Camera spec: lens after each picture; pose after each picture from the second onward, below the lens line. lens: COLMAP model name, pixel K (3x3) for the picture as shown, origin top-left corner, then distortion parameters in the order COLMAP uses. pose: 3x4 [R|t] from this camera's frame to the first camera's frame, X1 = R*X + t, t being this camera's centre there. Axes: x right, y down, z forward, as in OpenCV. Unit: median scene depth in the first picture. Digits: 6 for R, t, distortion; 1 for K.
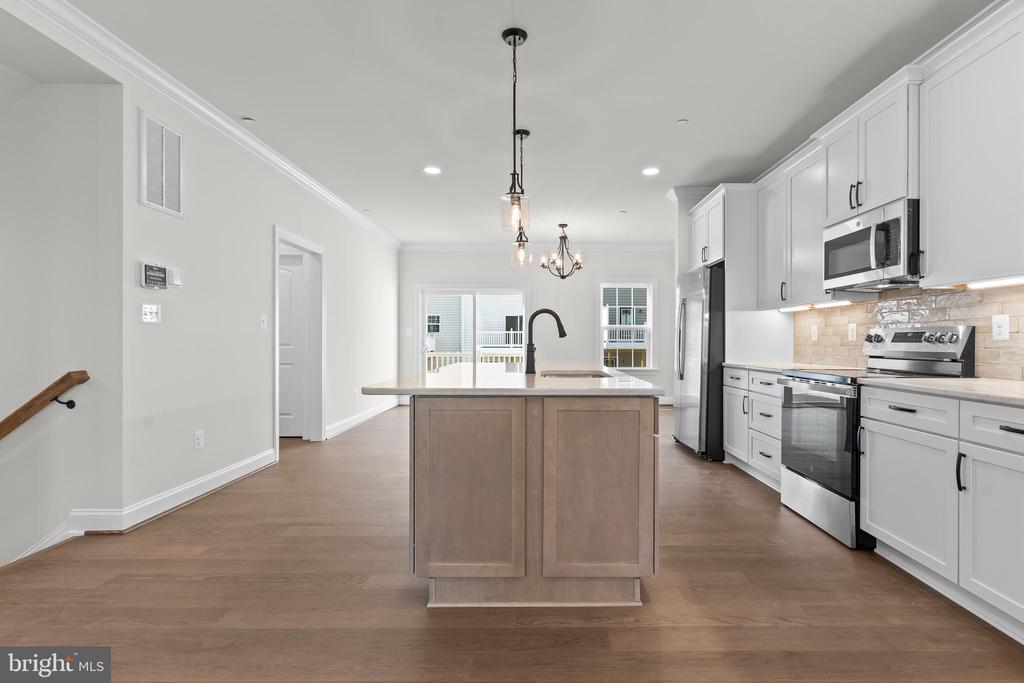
lens RADIAL K [[509.6, 0, 539.3], [0, 509.6, 345.1], [0, 0, 1]] dist [0.002364, -0.000269]
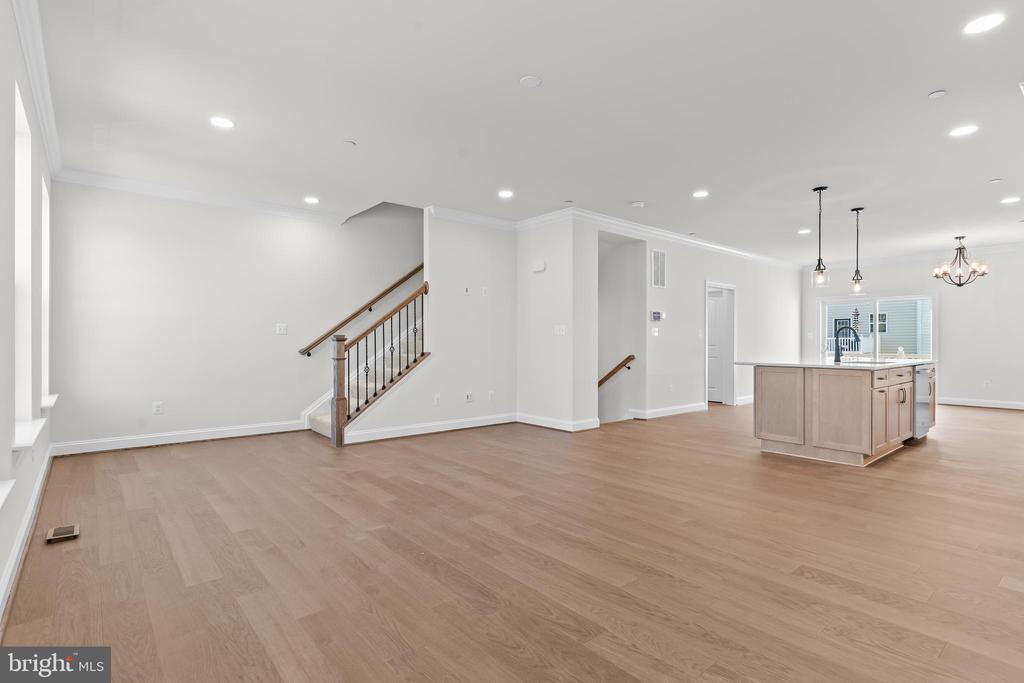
lens RADIAL K [[491.6, 0, 502.7], [0, 491.6, 339.4], [0, 0, 1]] dist [-0.001610, 0.000023]
pose [[0.637678, -0.003512, -0.770295, 0.533312], [-0.006740, 0.999926, -0.010139, 0.000903], [0.770273, 0.011657, 0.637607, -0.973071]]
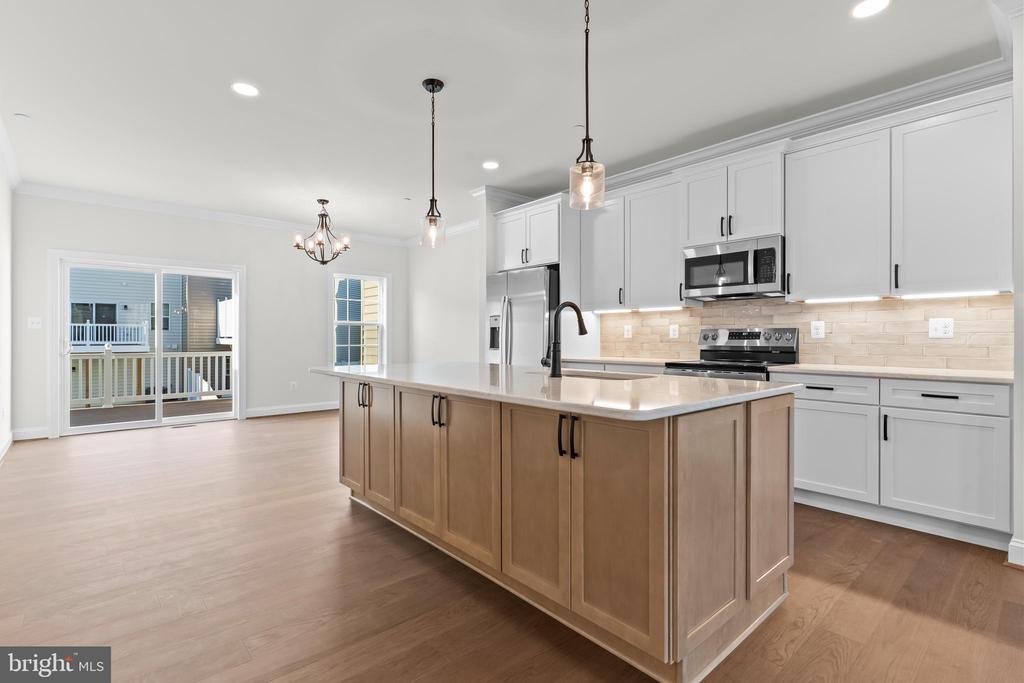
lens RADIAL K [[491.6, 0, 502.7], [0, 491.6, 339.4], [0, 0, 1]] dist [-0.001610, 0.000023]
pose [[0.746377, -0.001496, 0.665522, -0.630860], [0.004567, 0.999985, -0.002874, -0.005383], [-0.665508, 0.005184, 0.746373, 0.450843]]
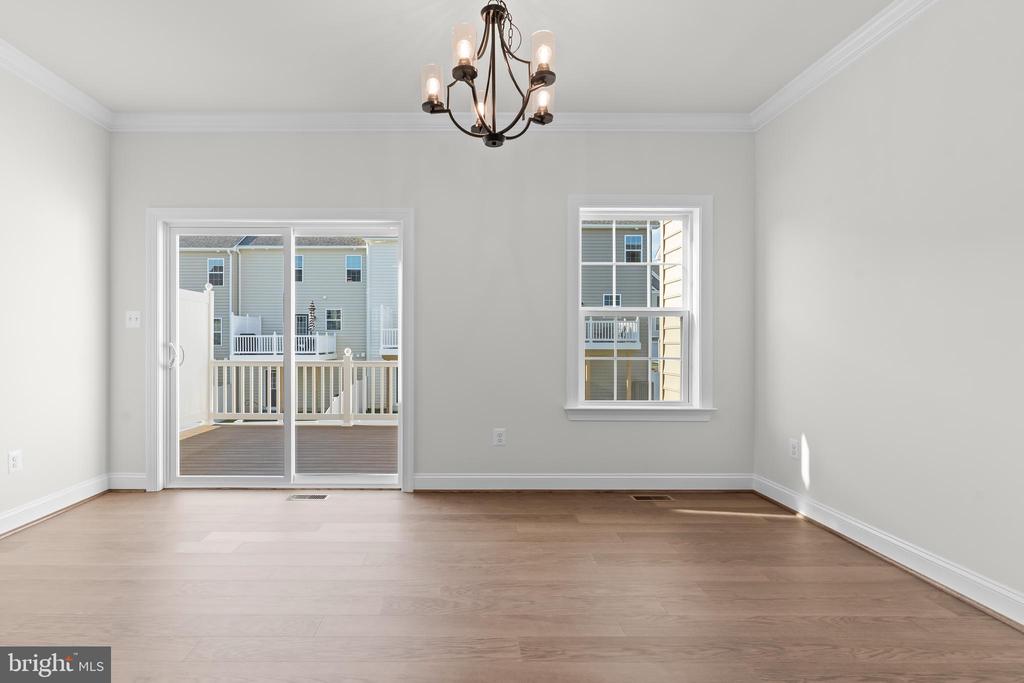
lens RADIAL K [[489.9, 0, 470.9], [0, 489.9, 339.8], [0, 0, 1]] dist [0.001279, -0.000085]
pose [[0.999957, 0.004760, 0.008013, 0.071631], [-0.004684, 0.999944, -0.009454, -0.018770], [-0.008057, 0.009416, 0.999923, 1.622137]]
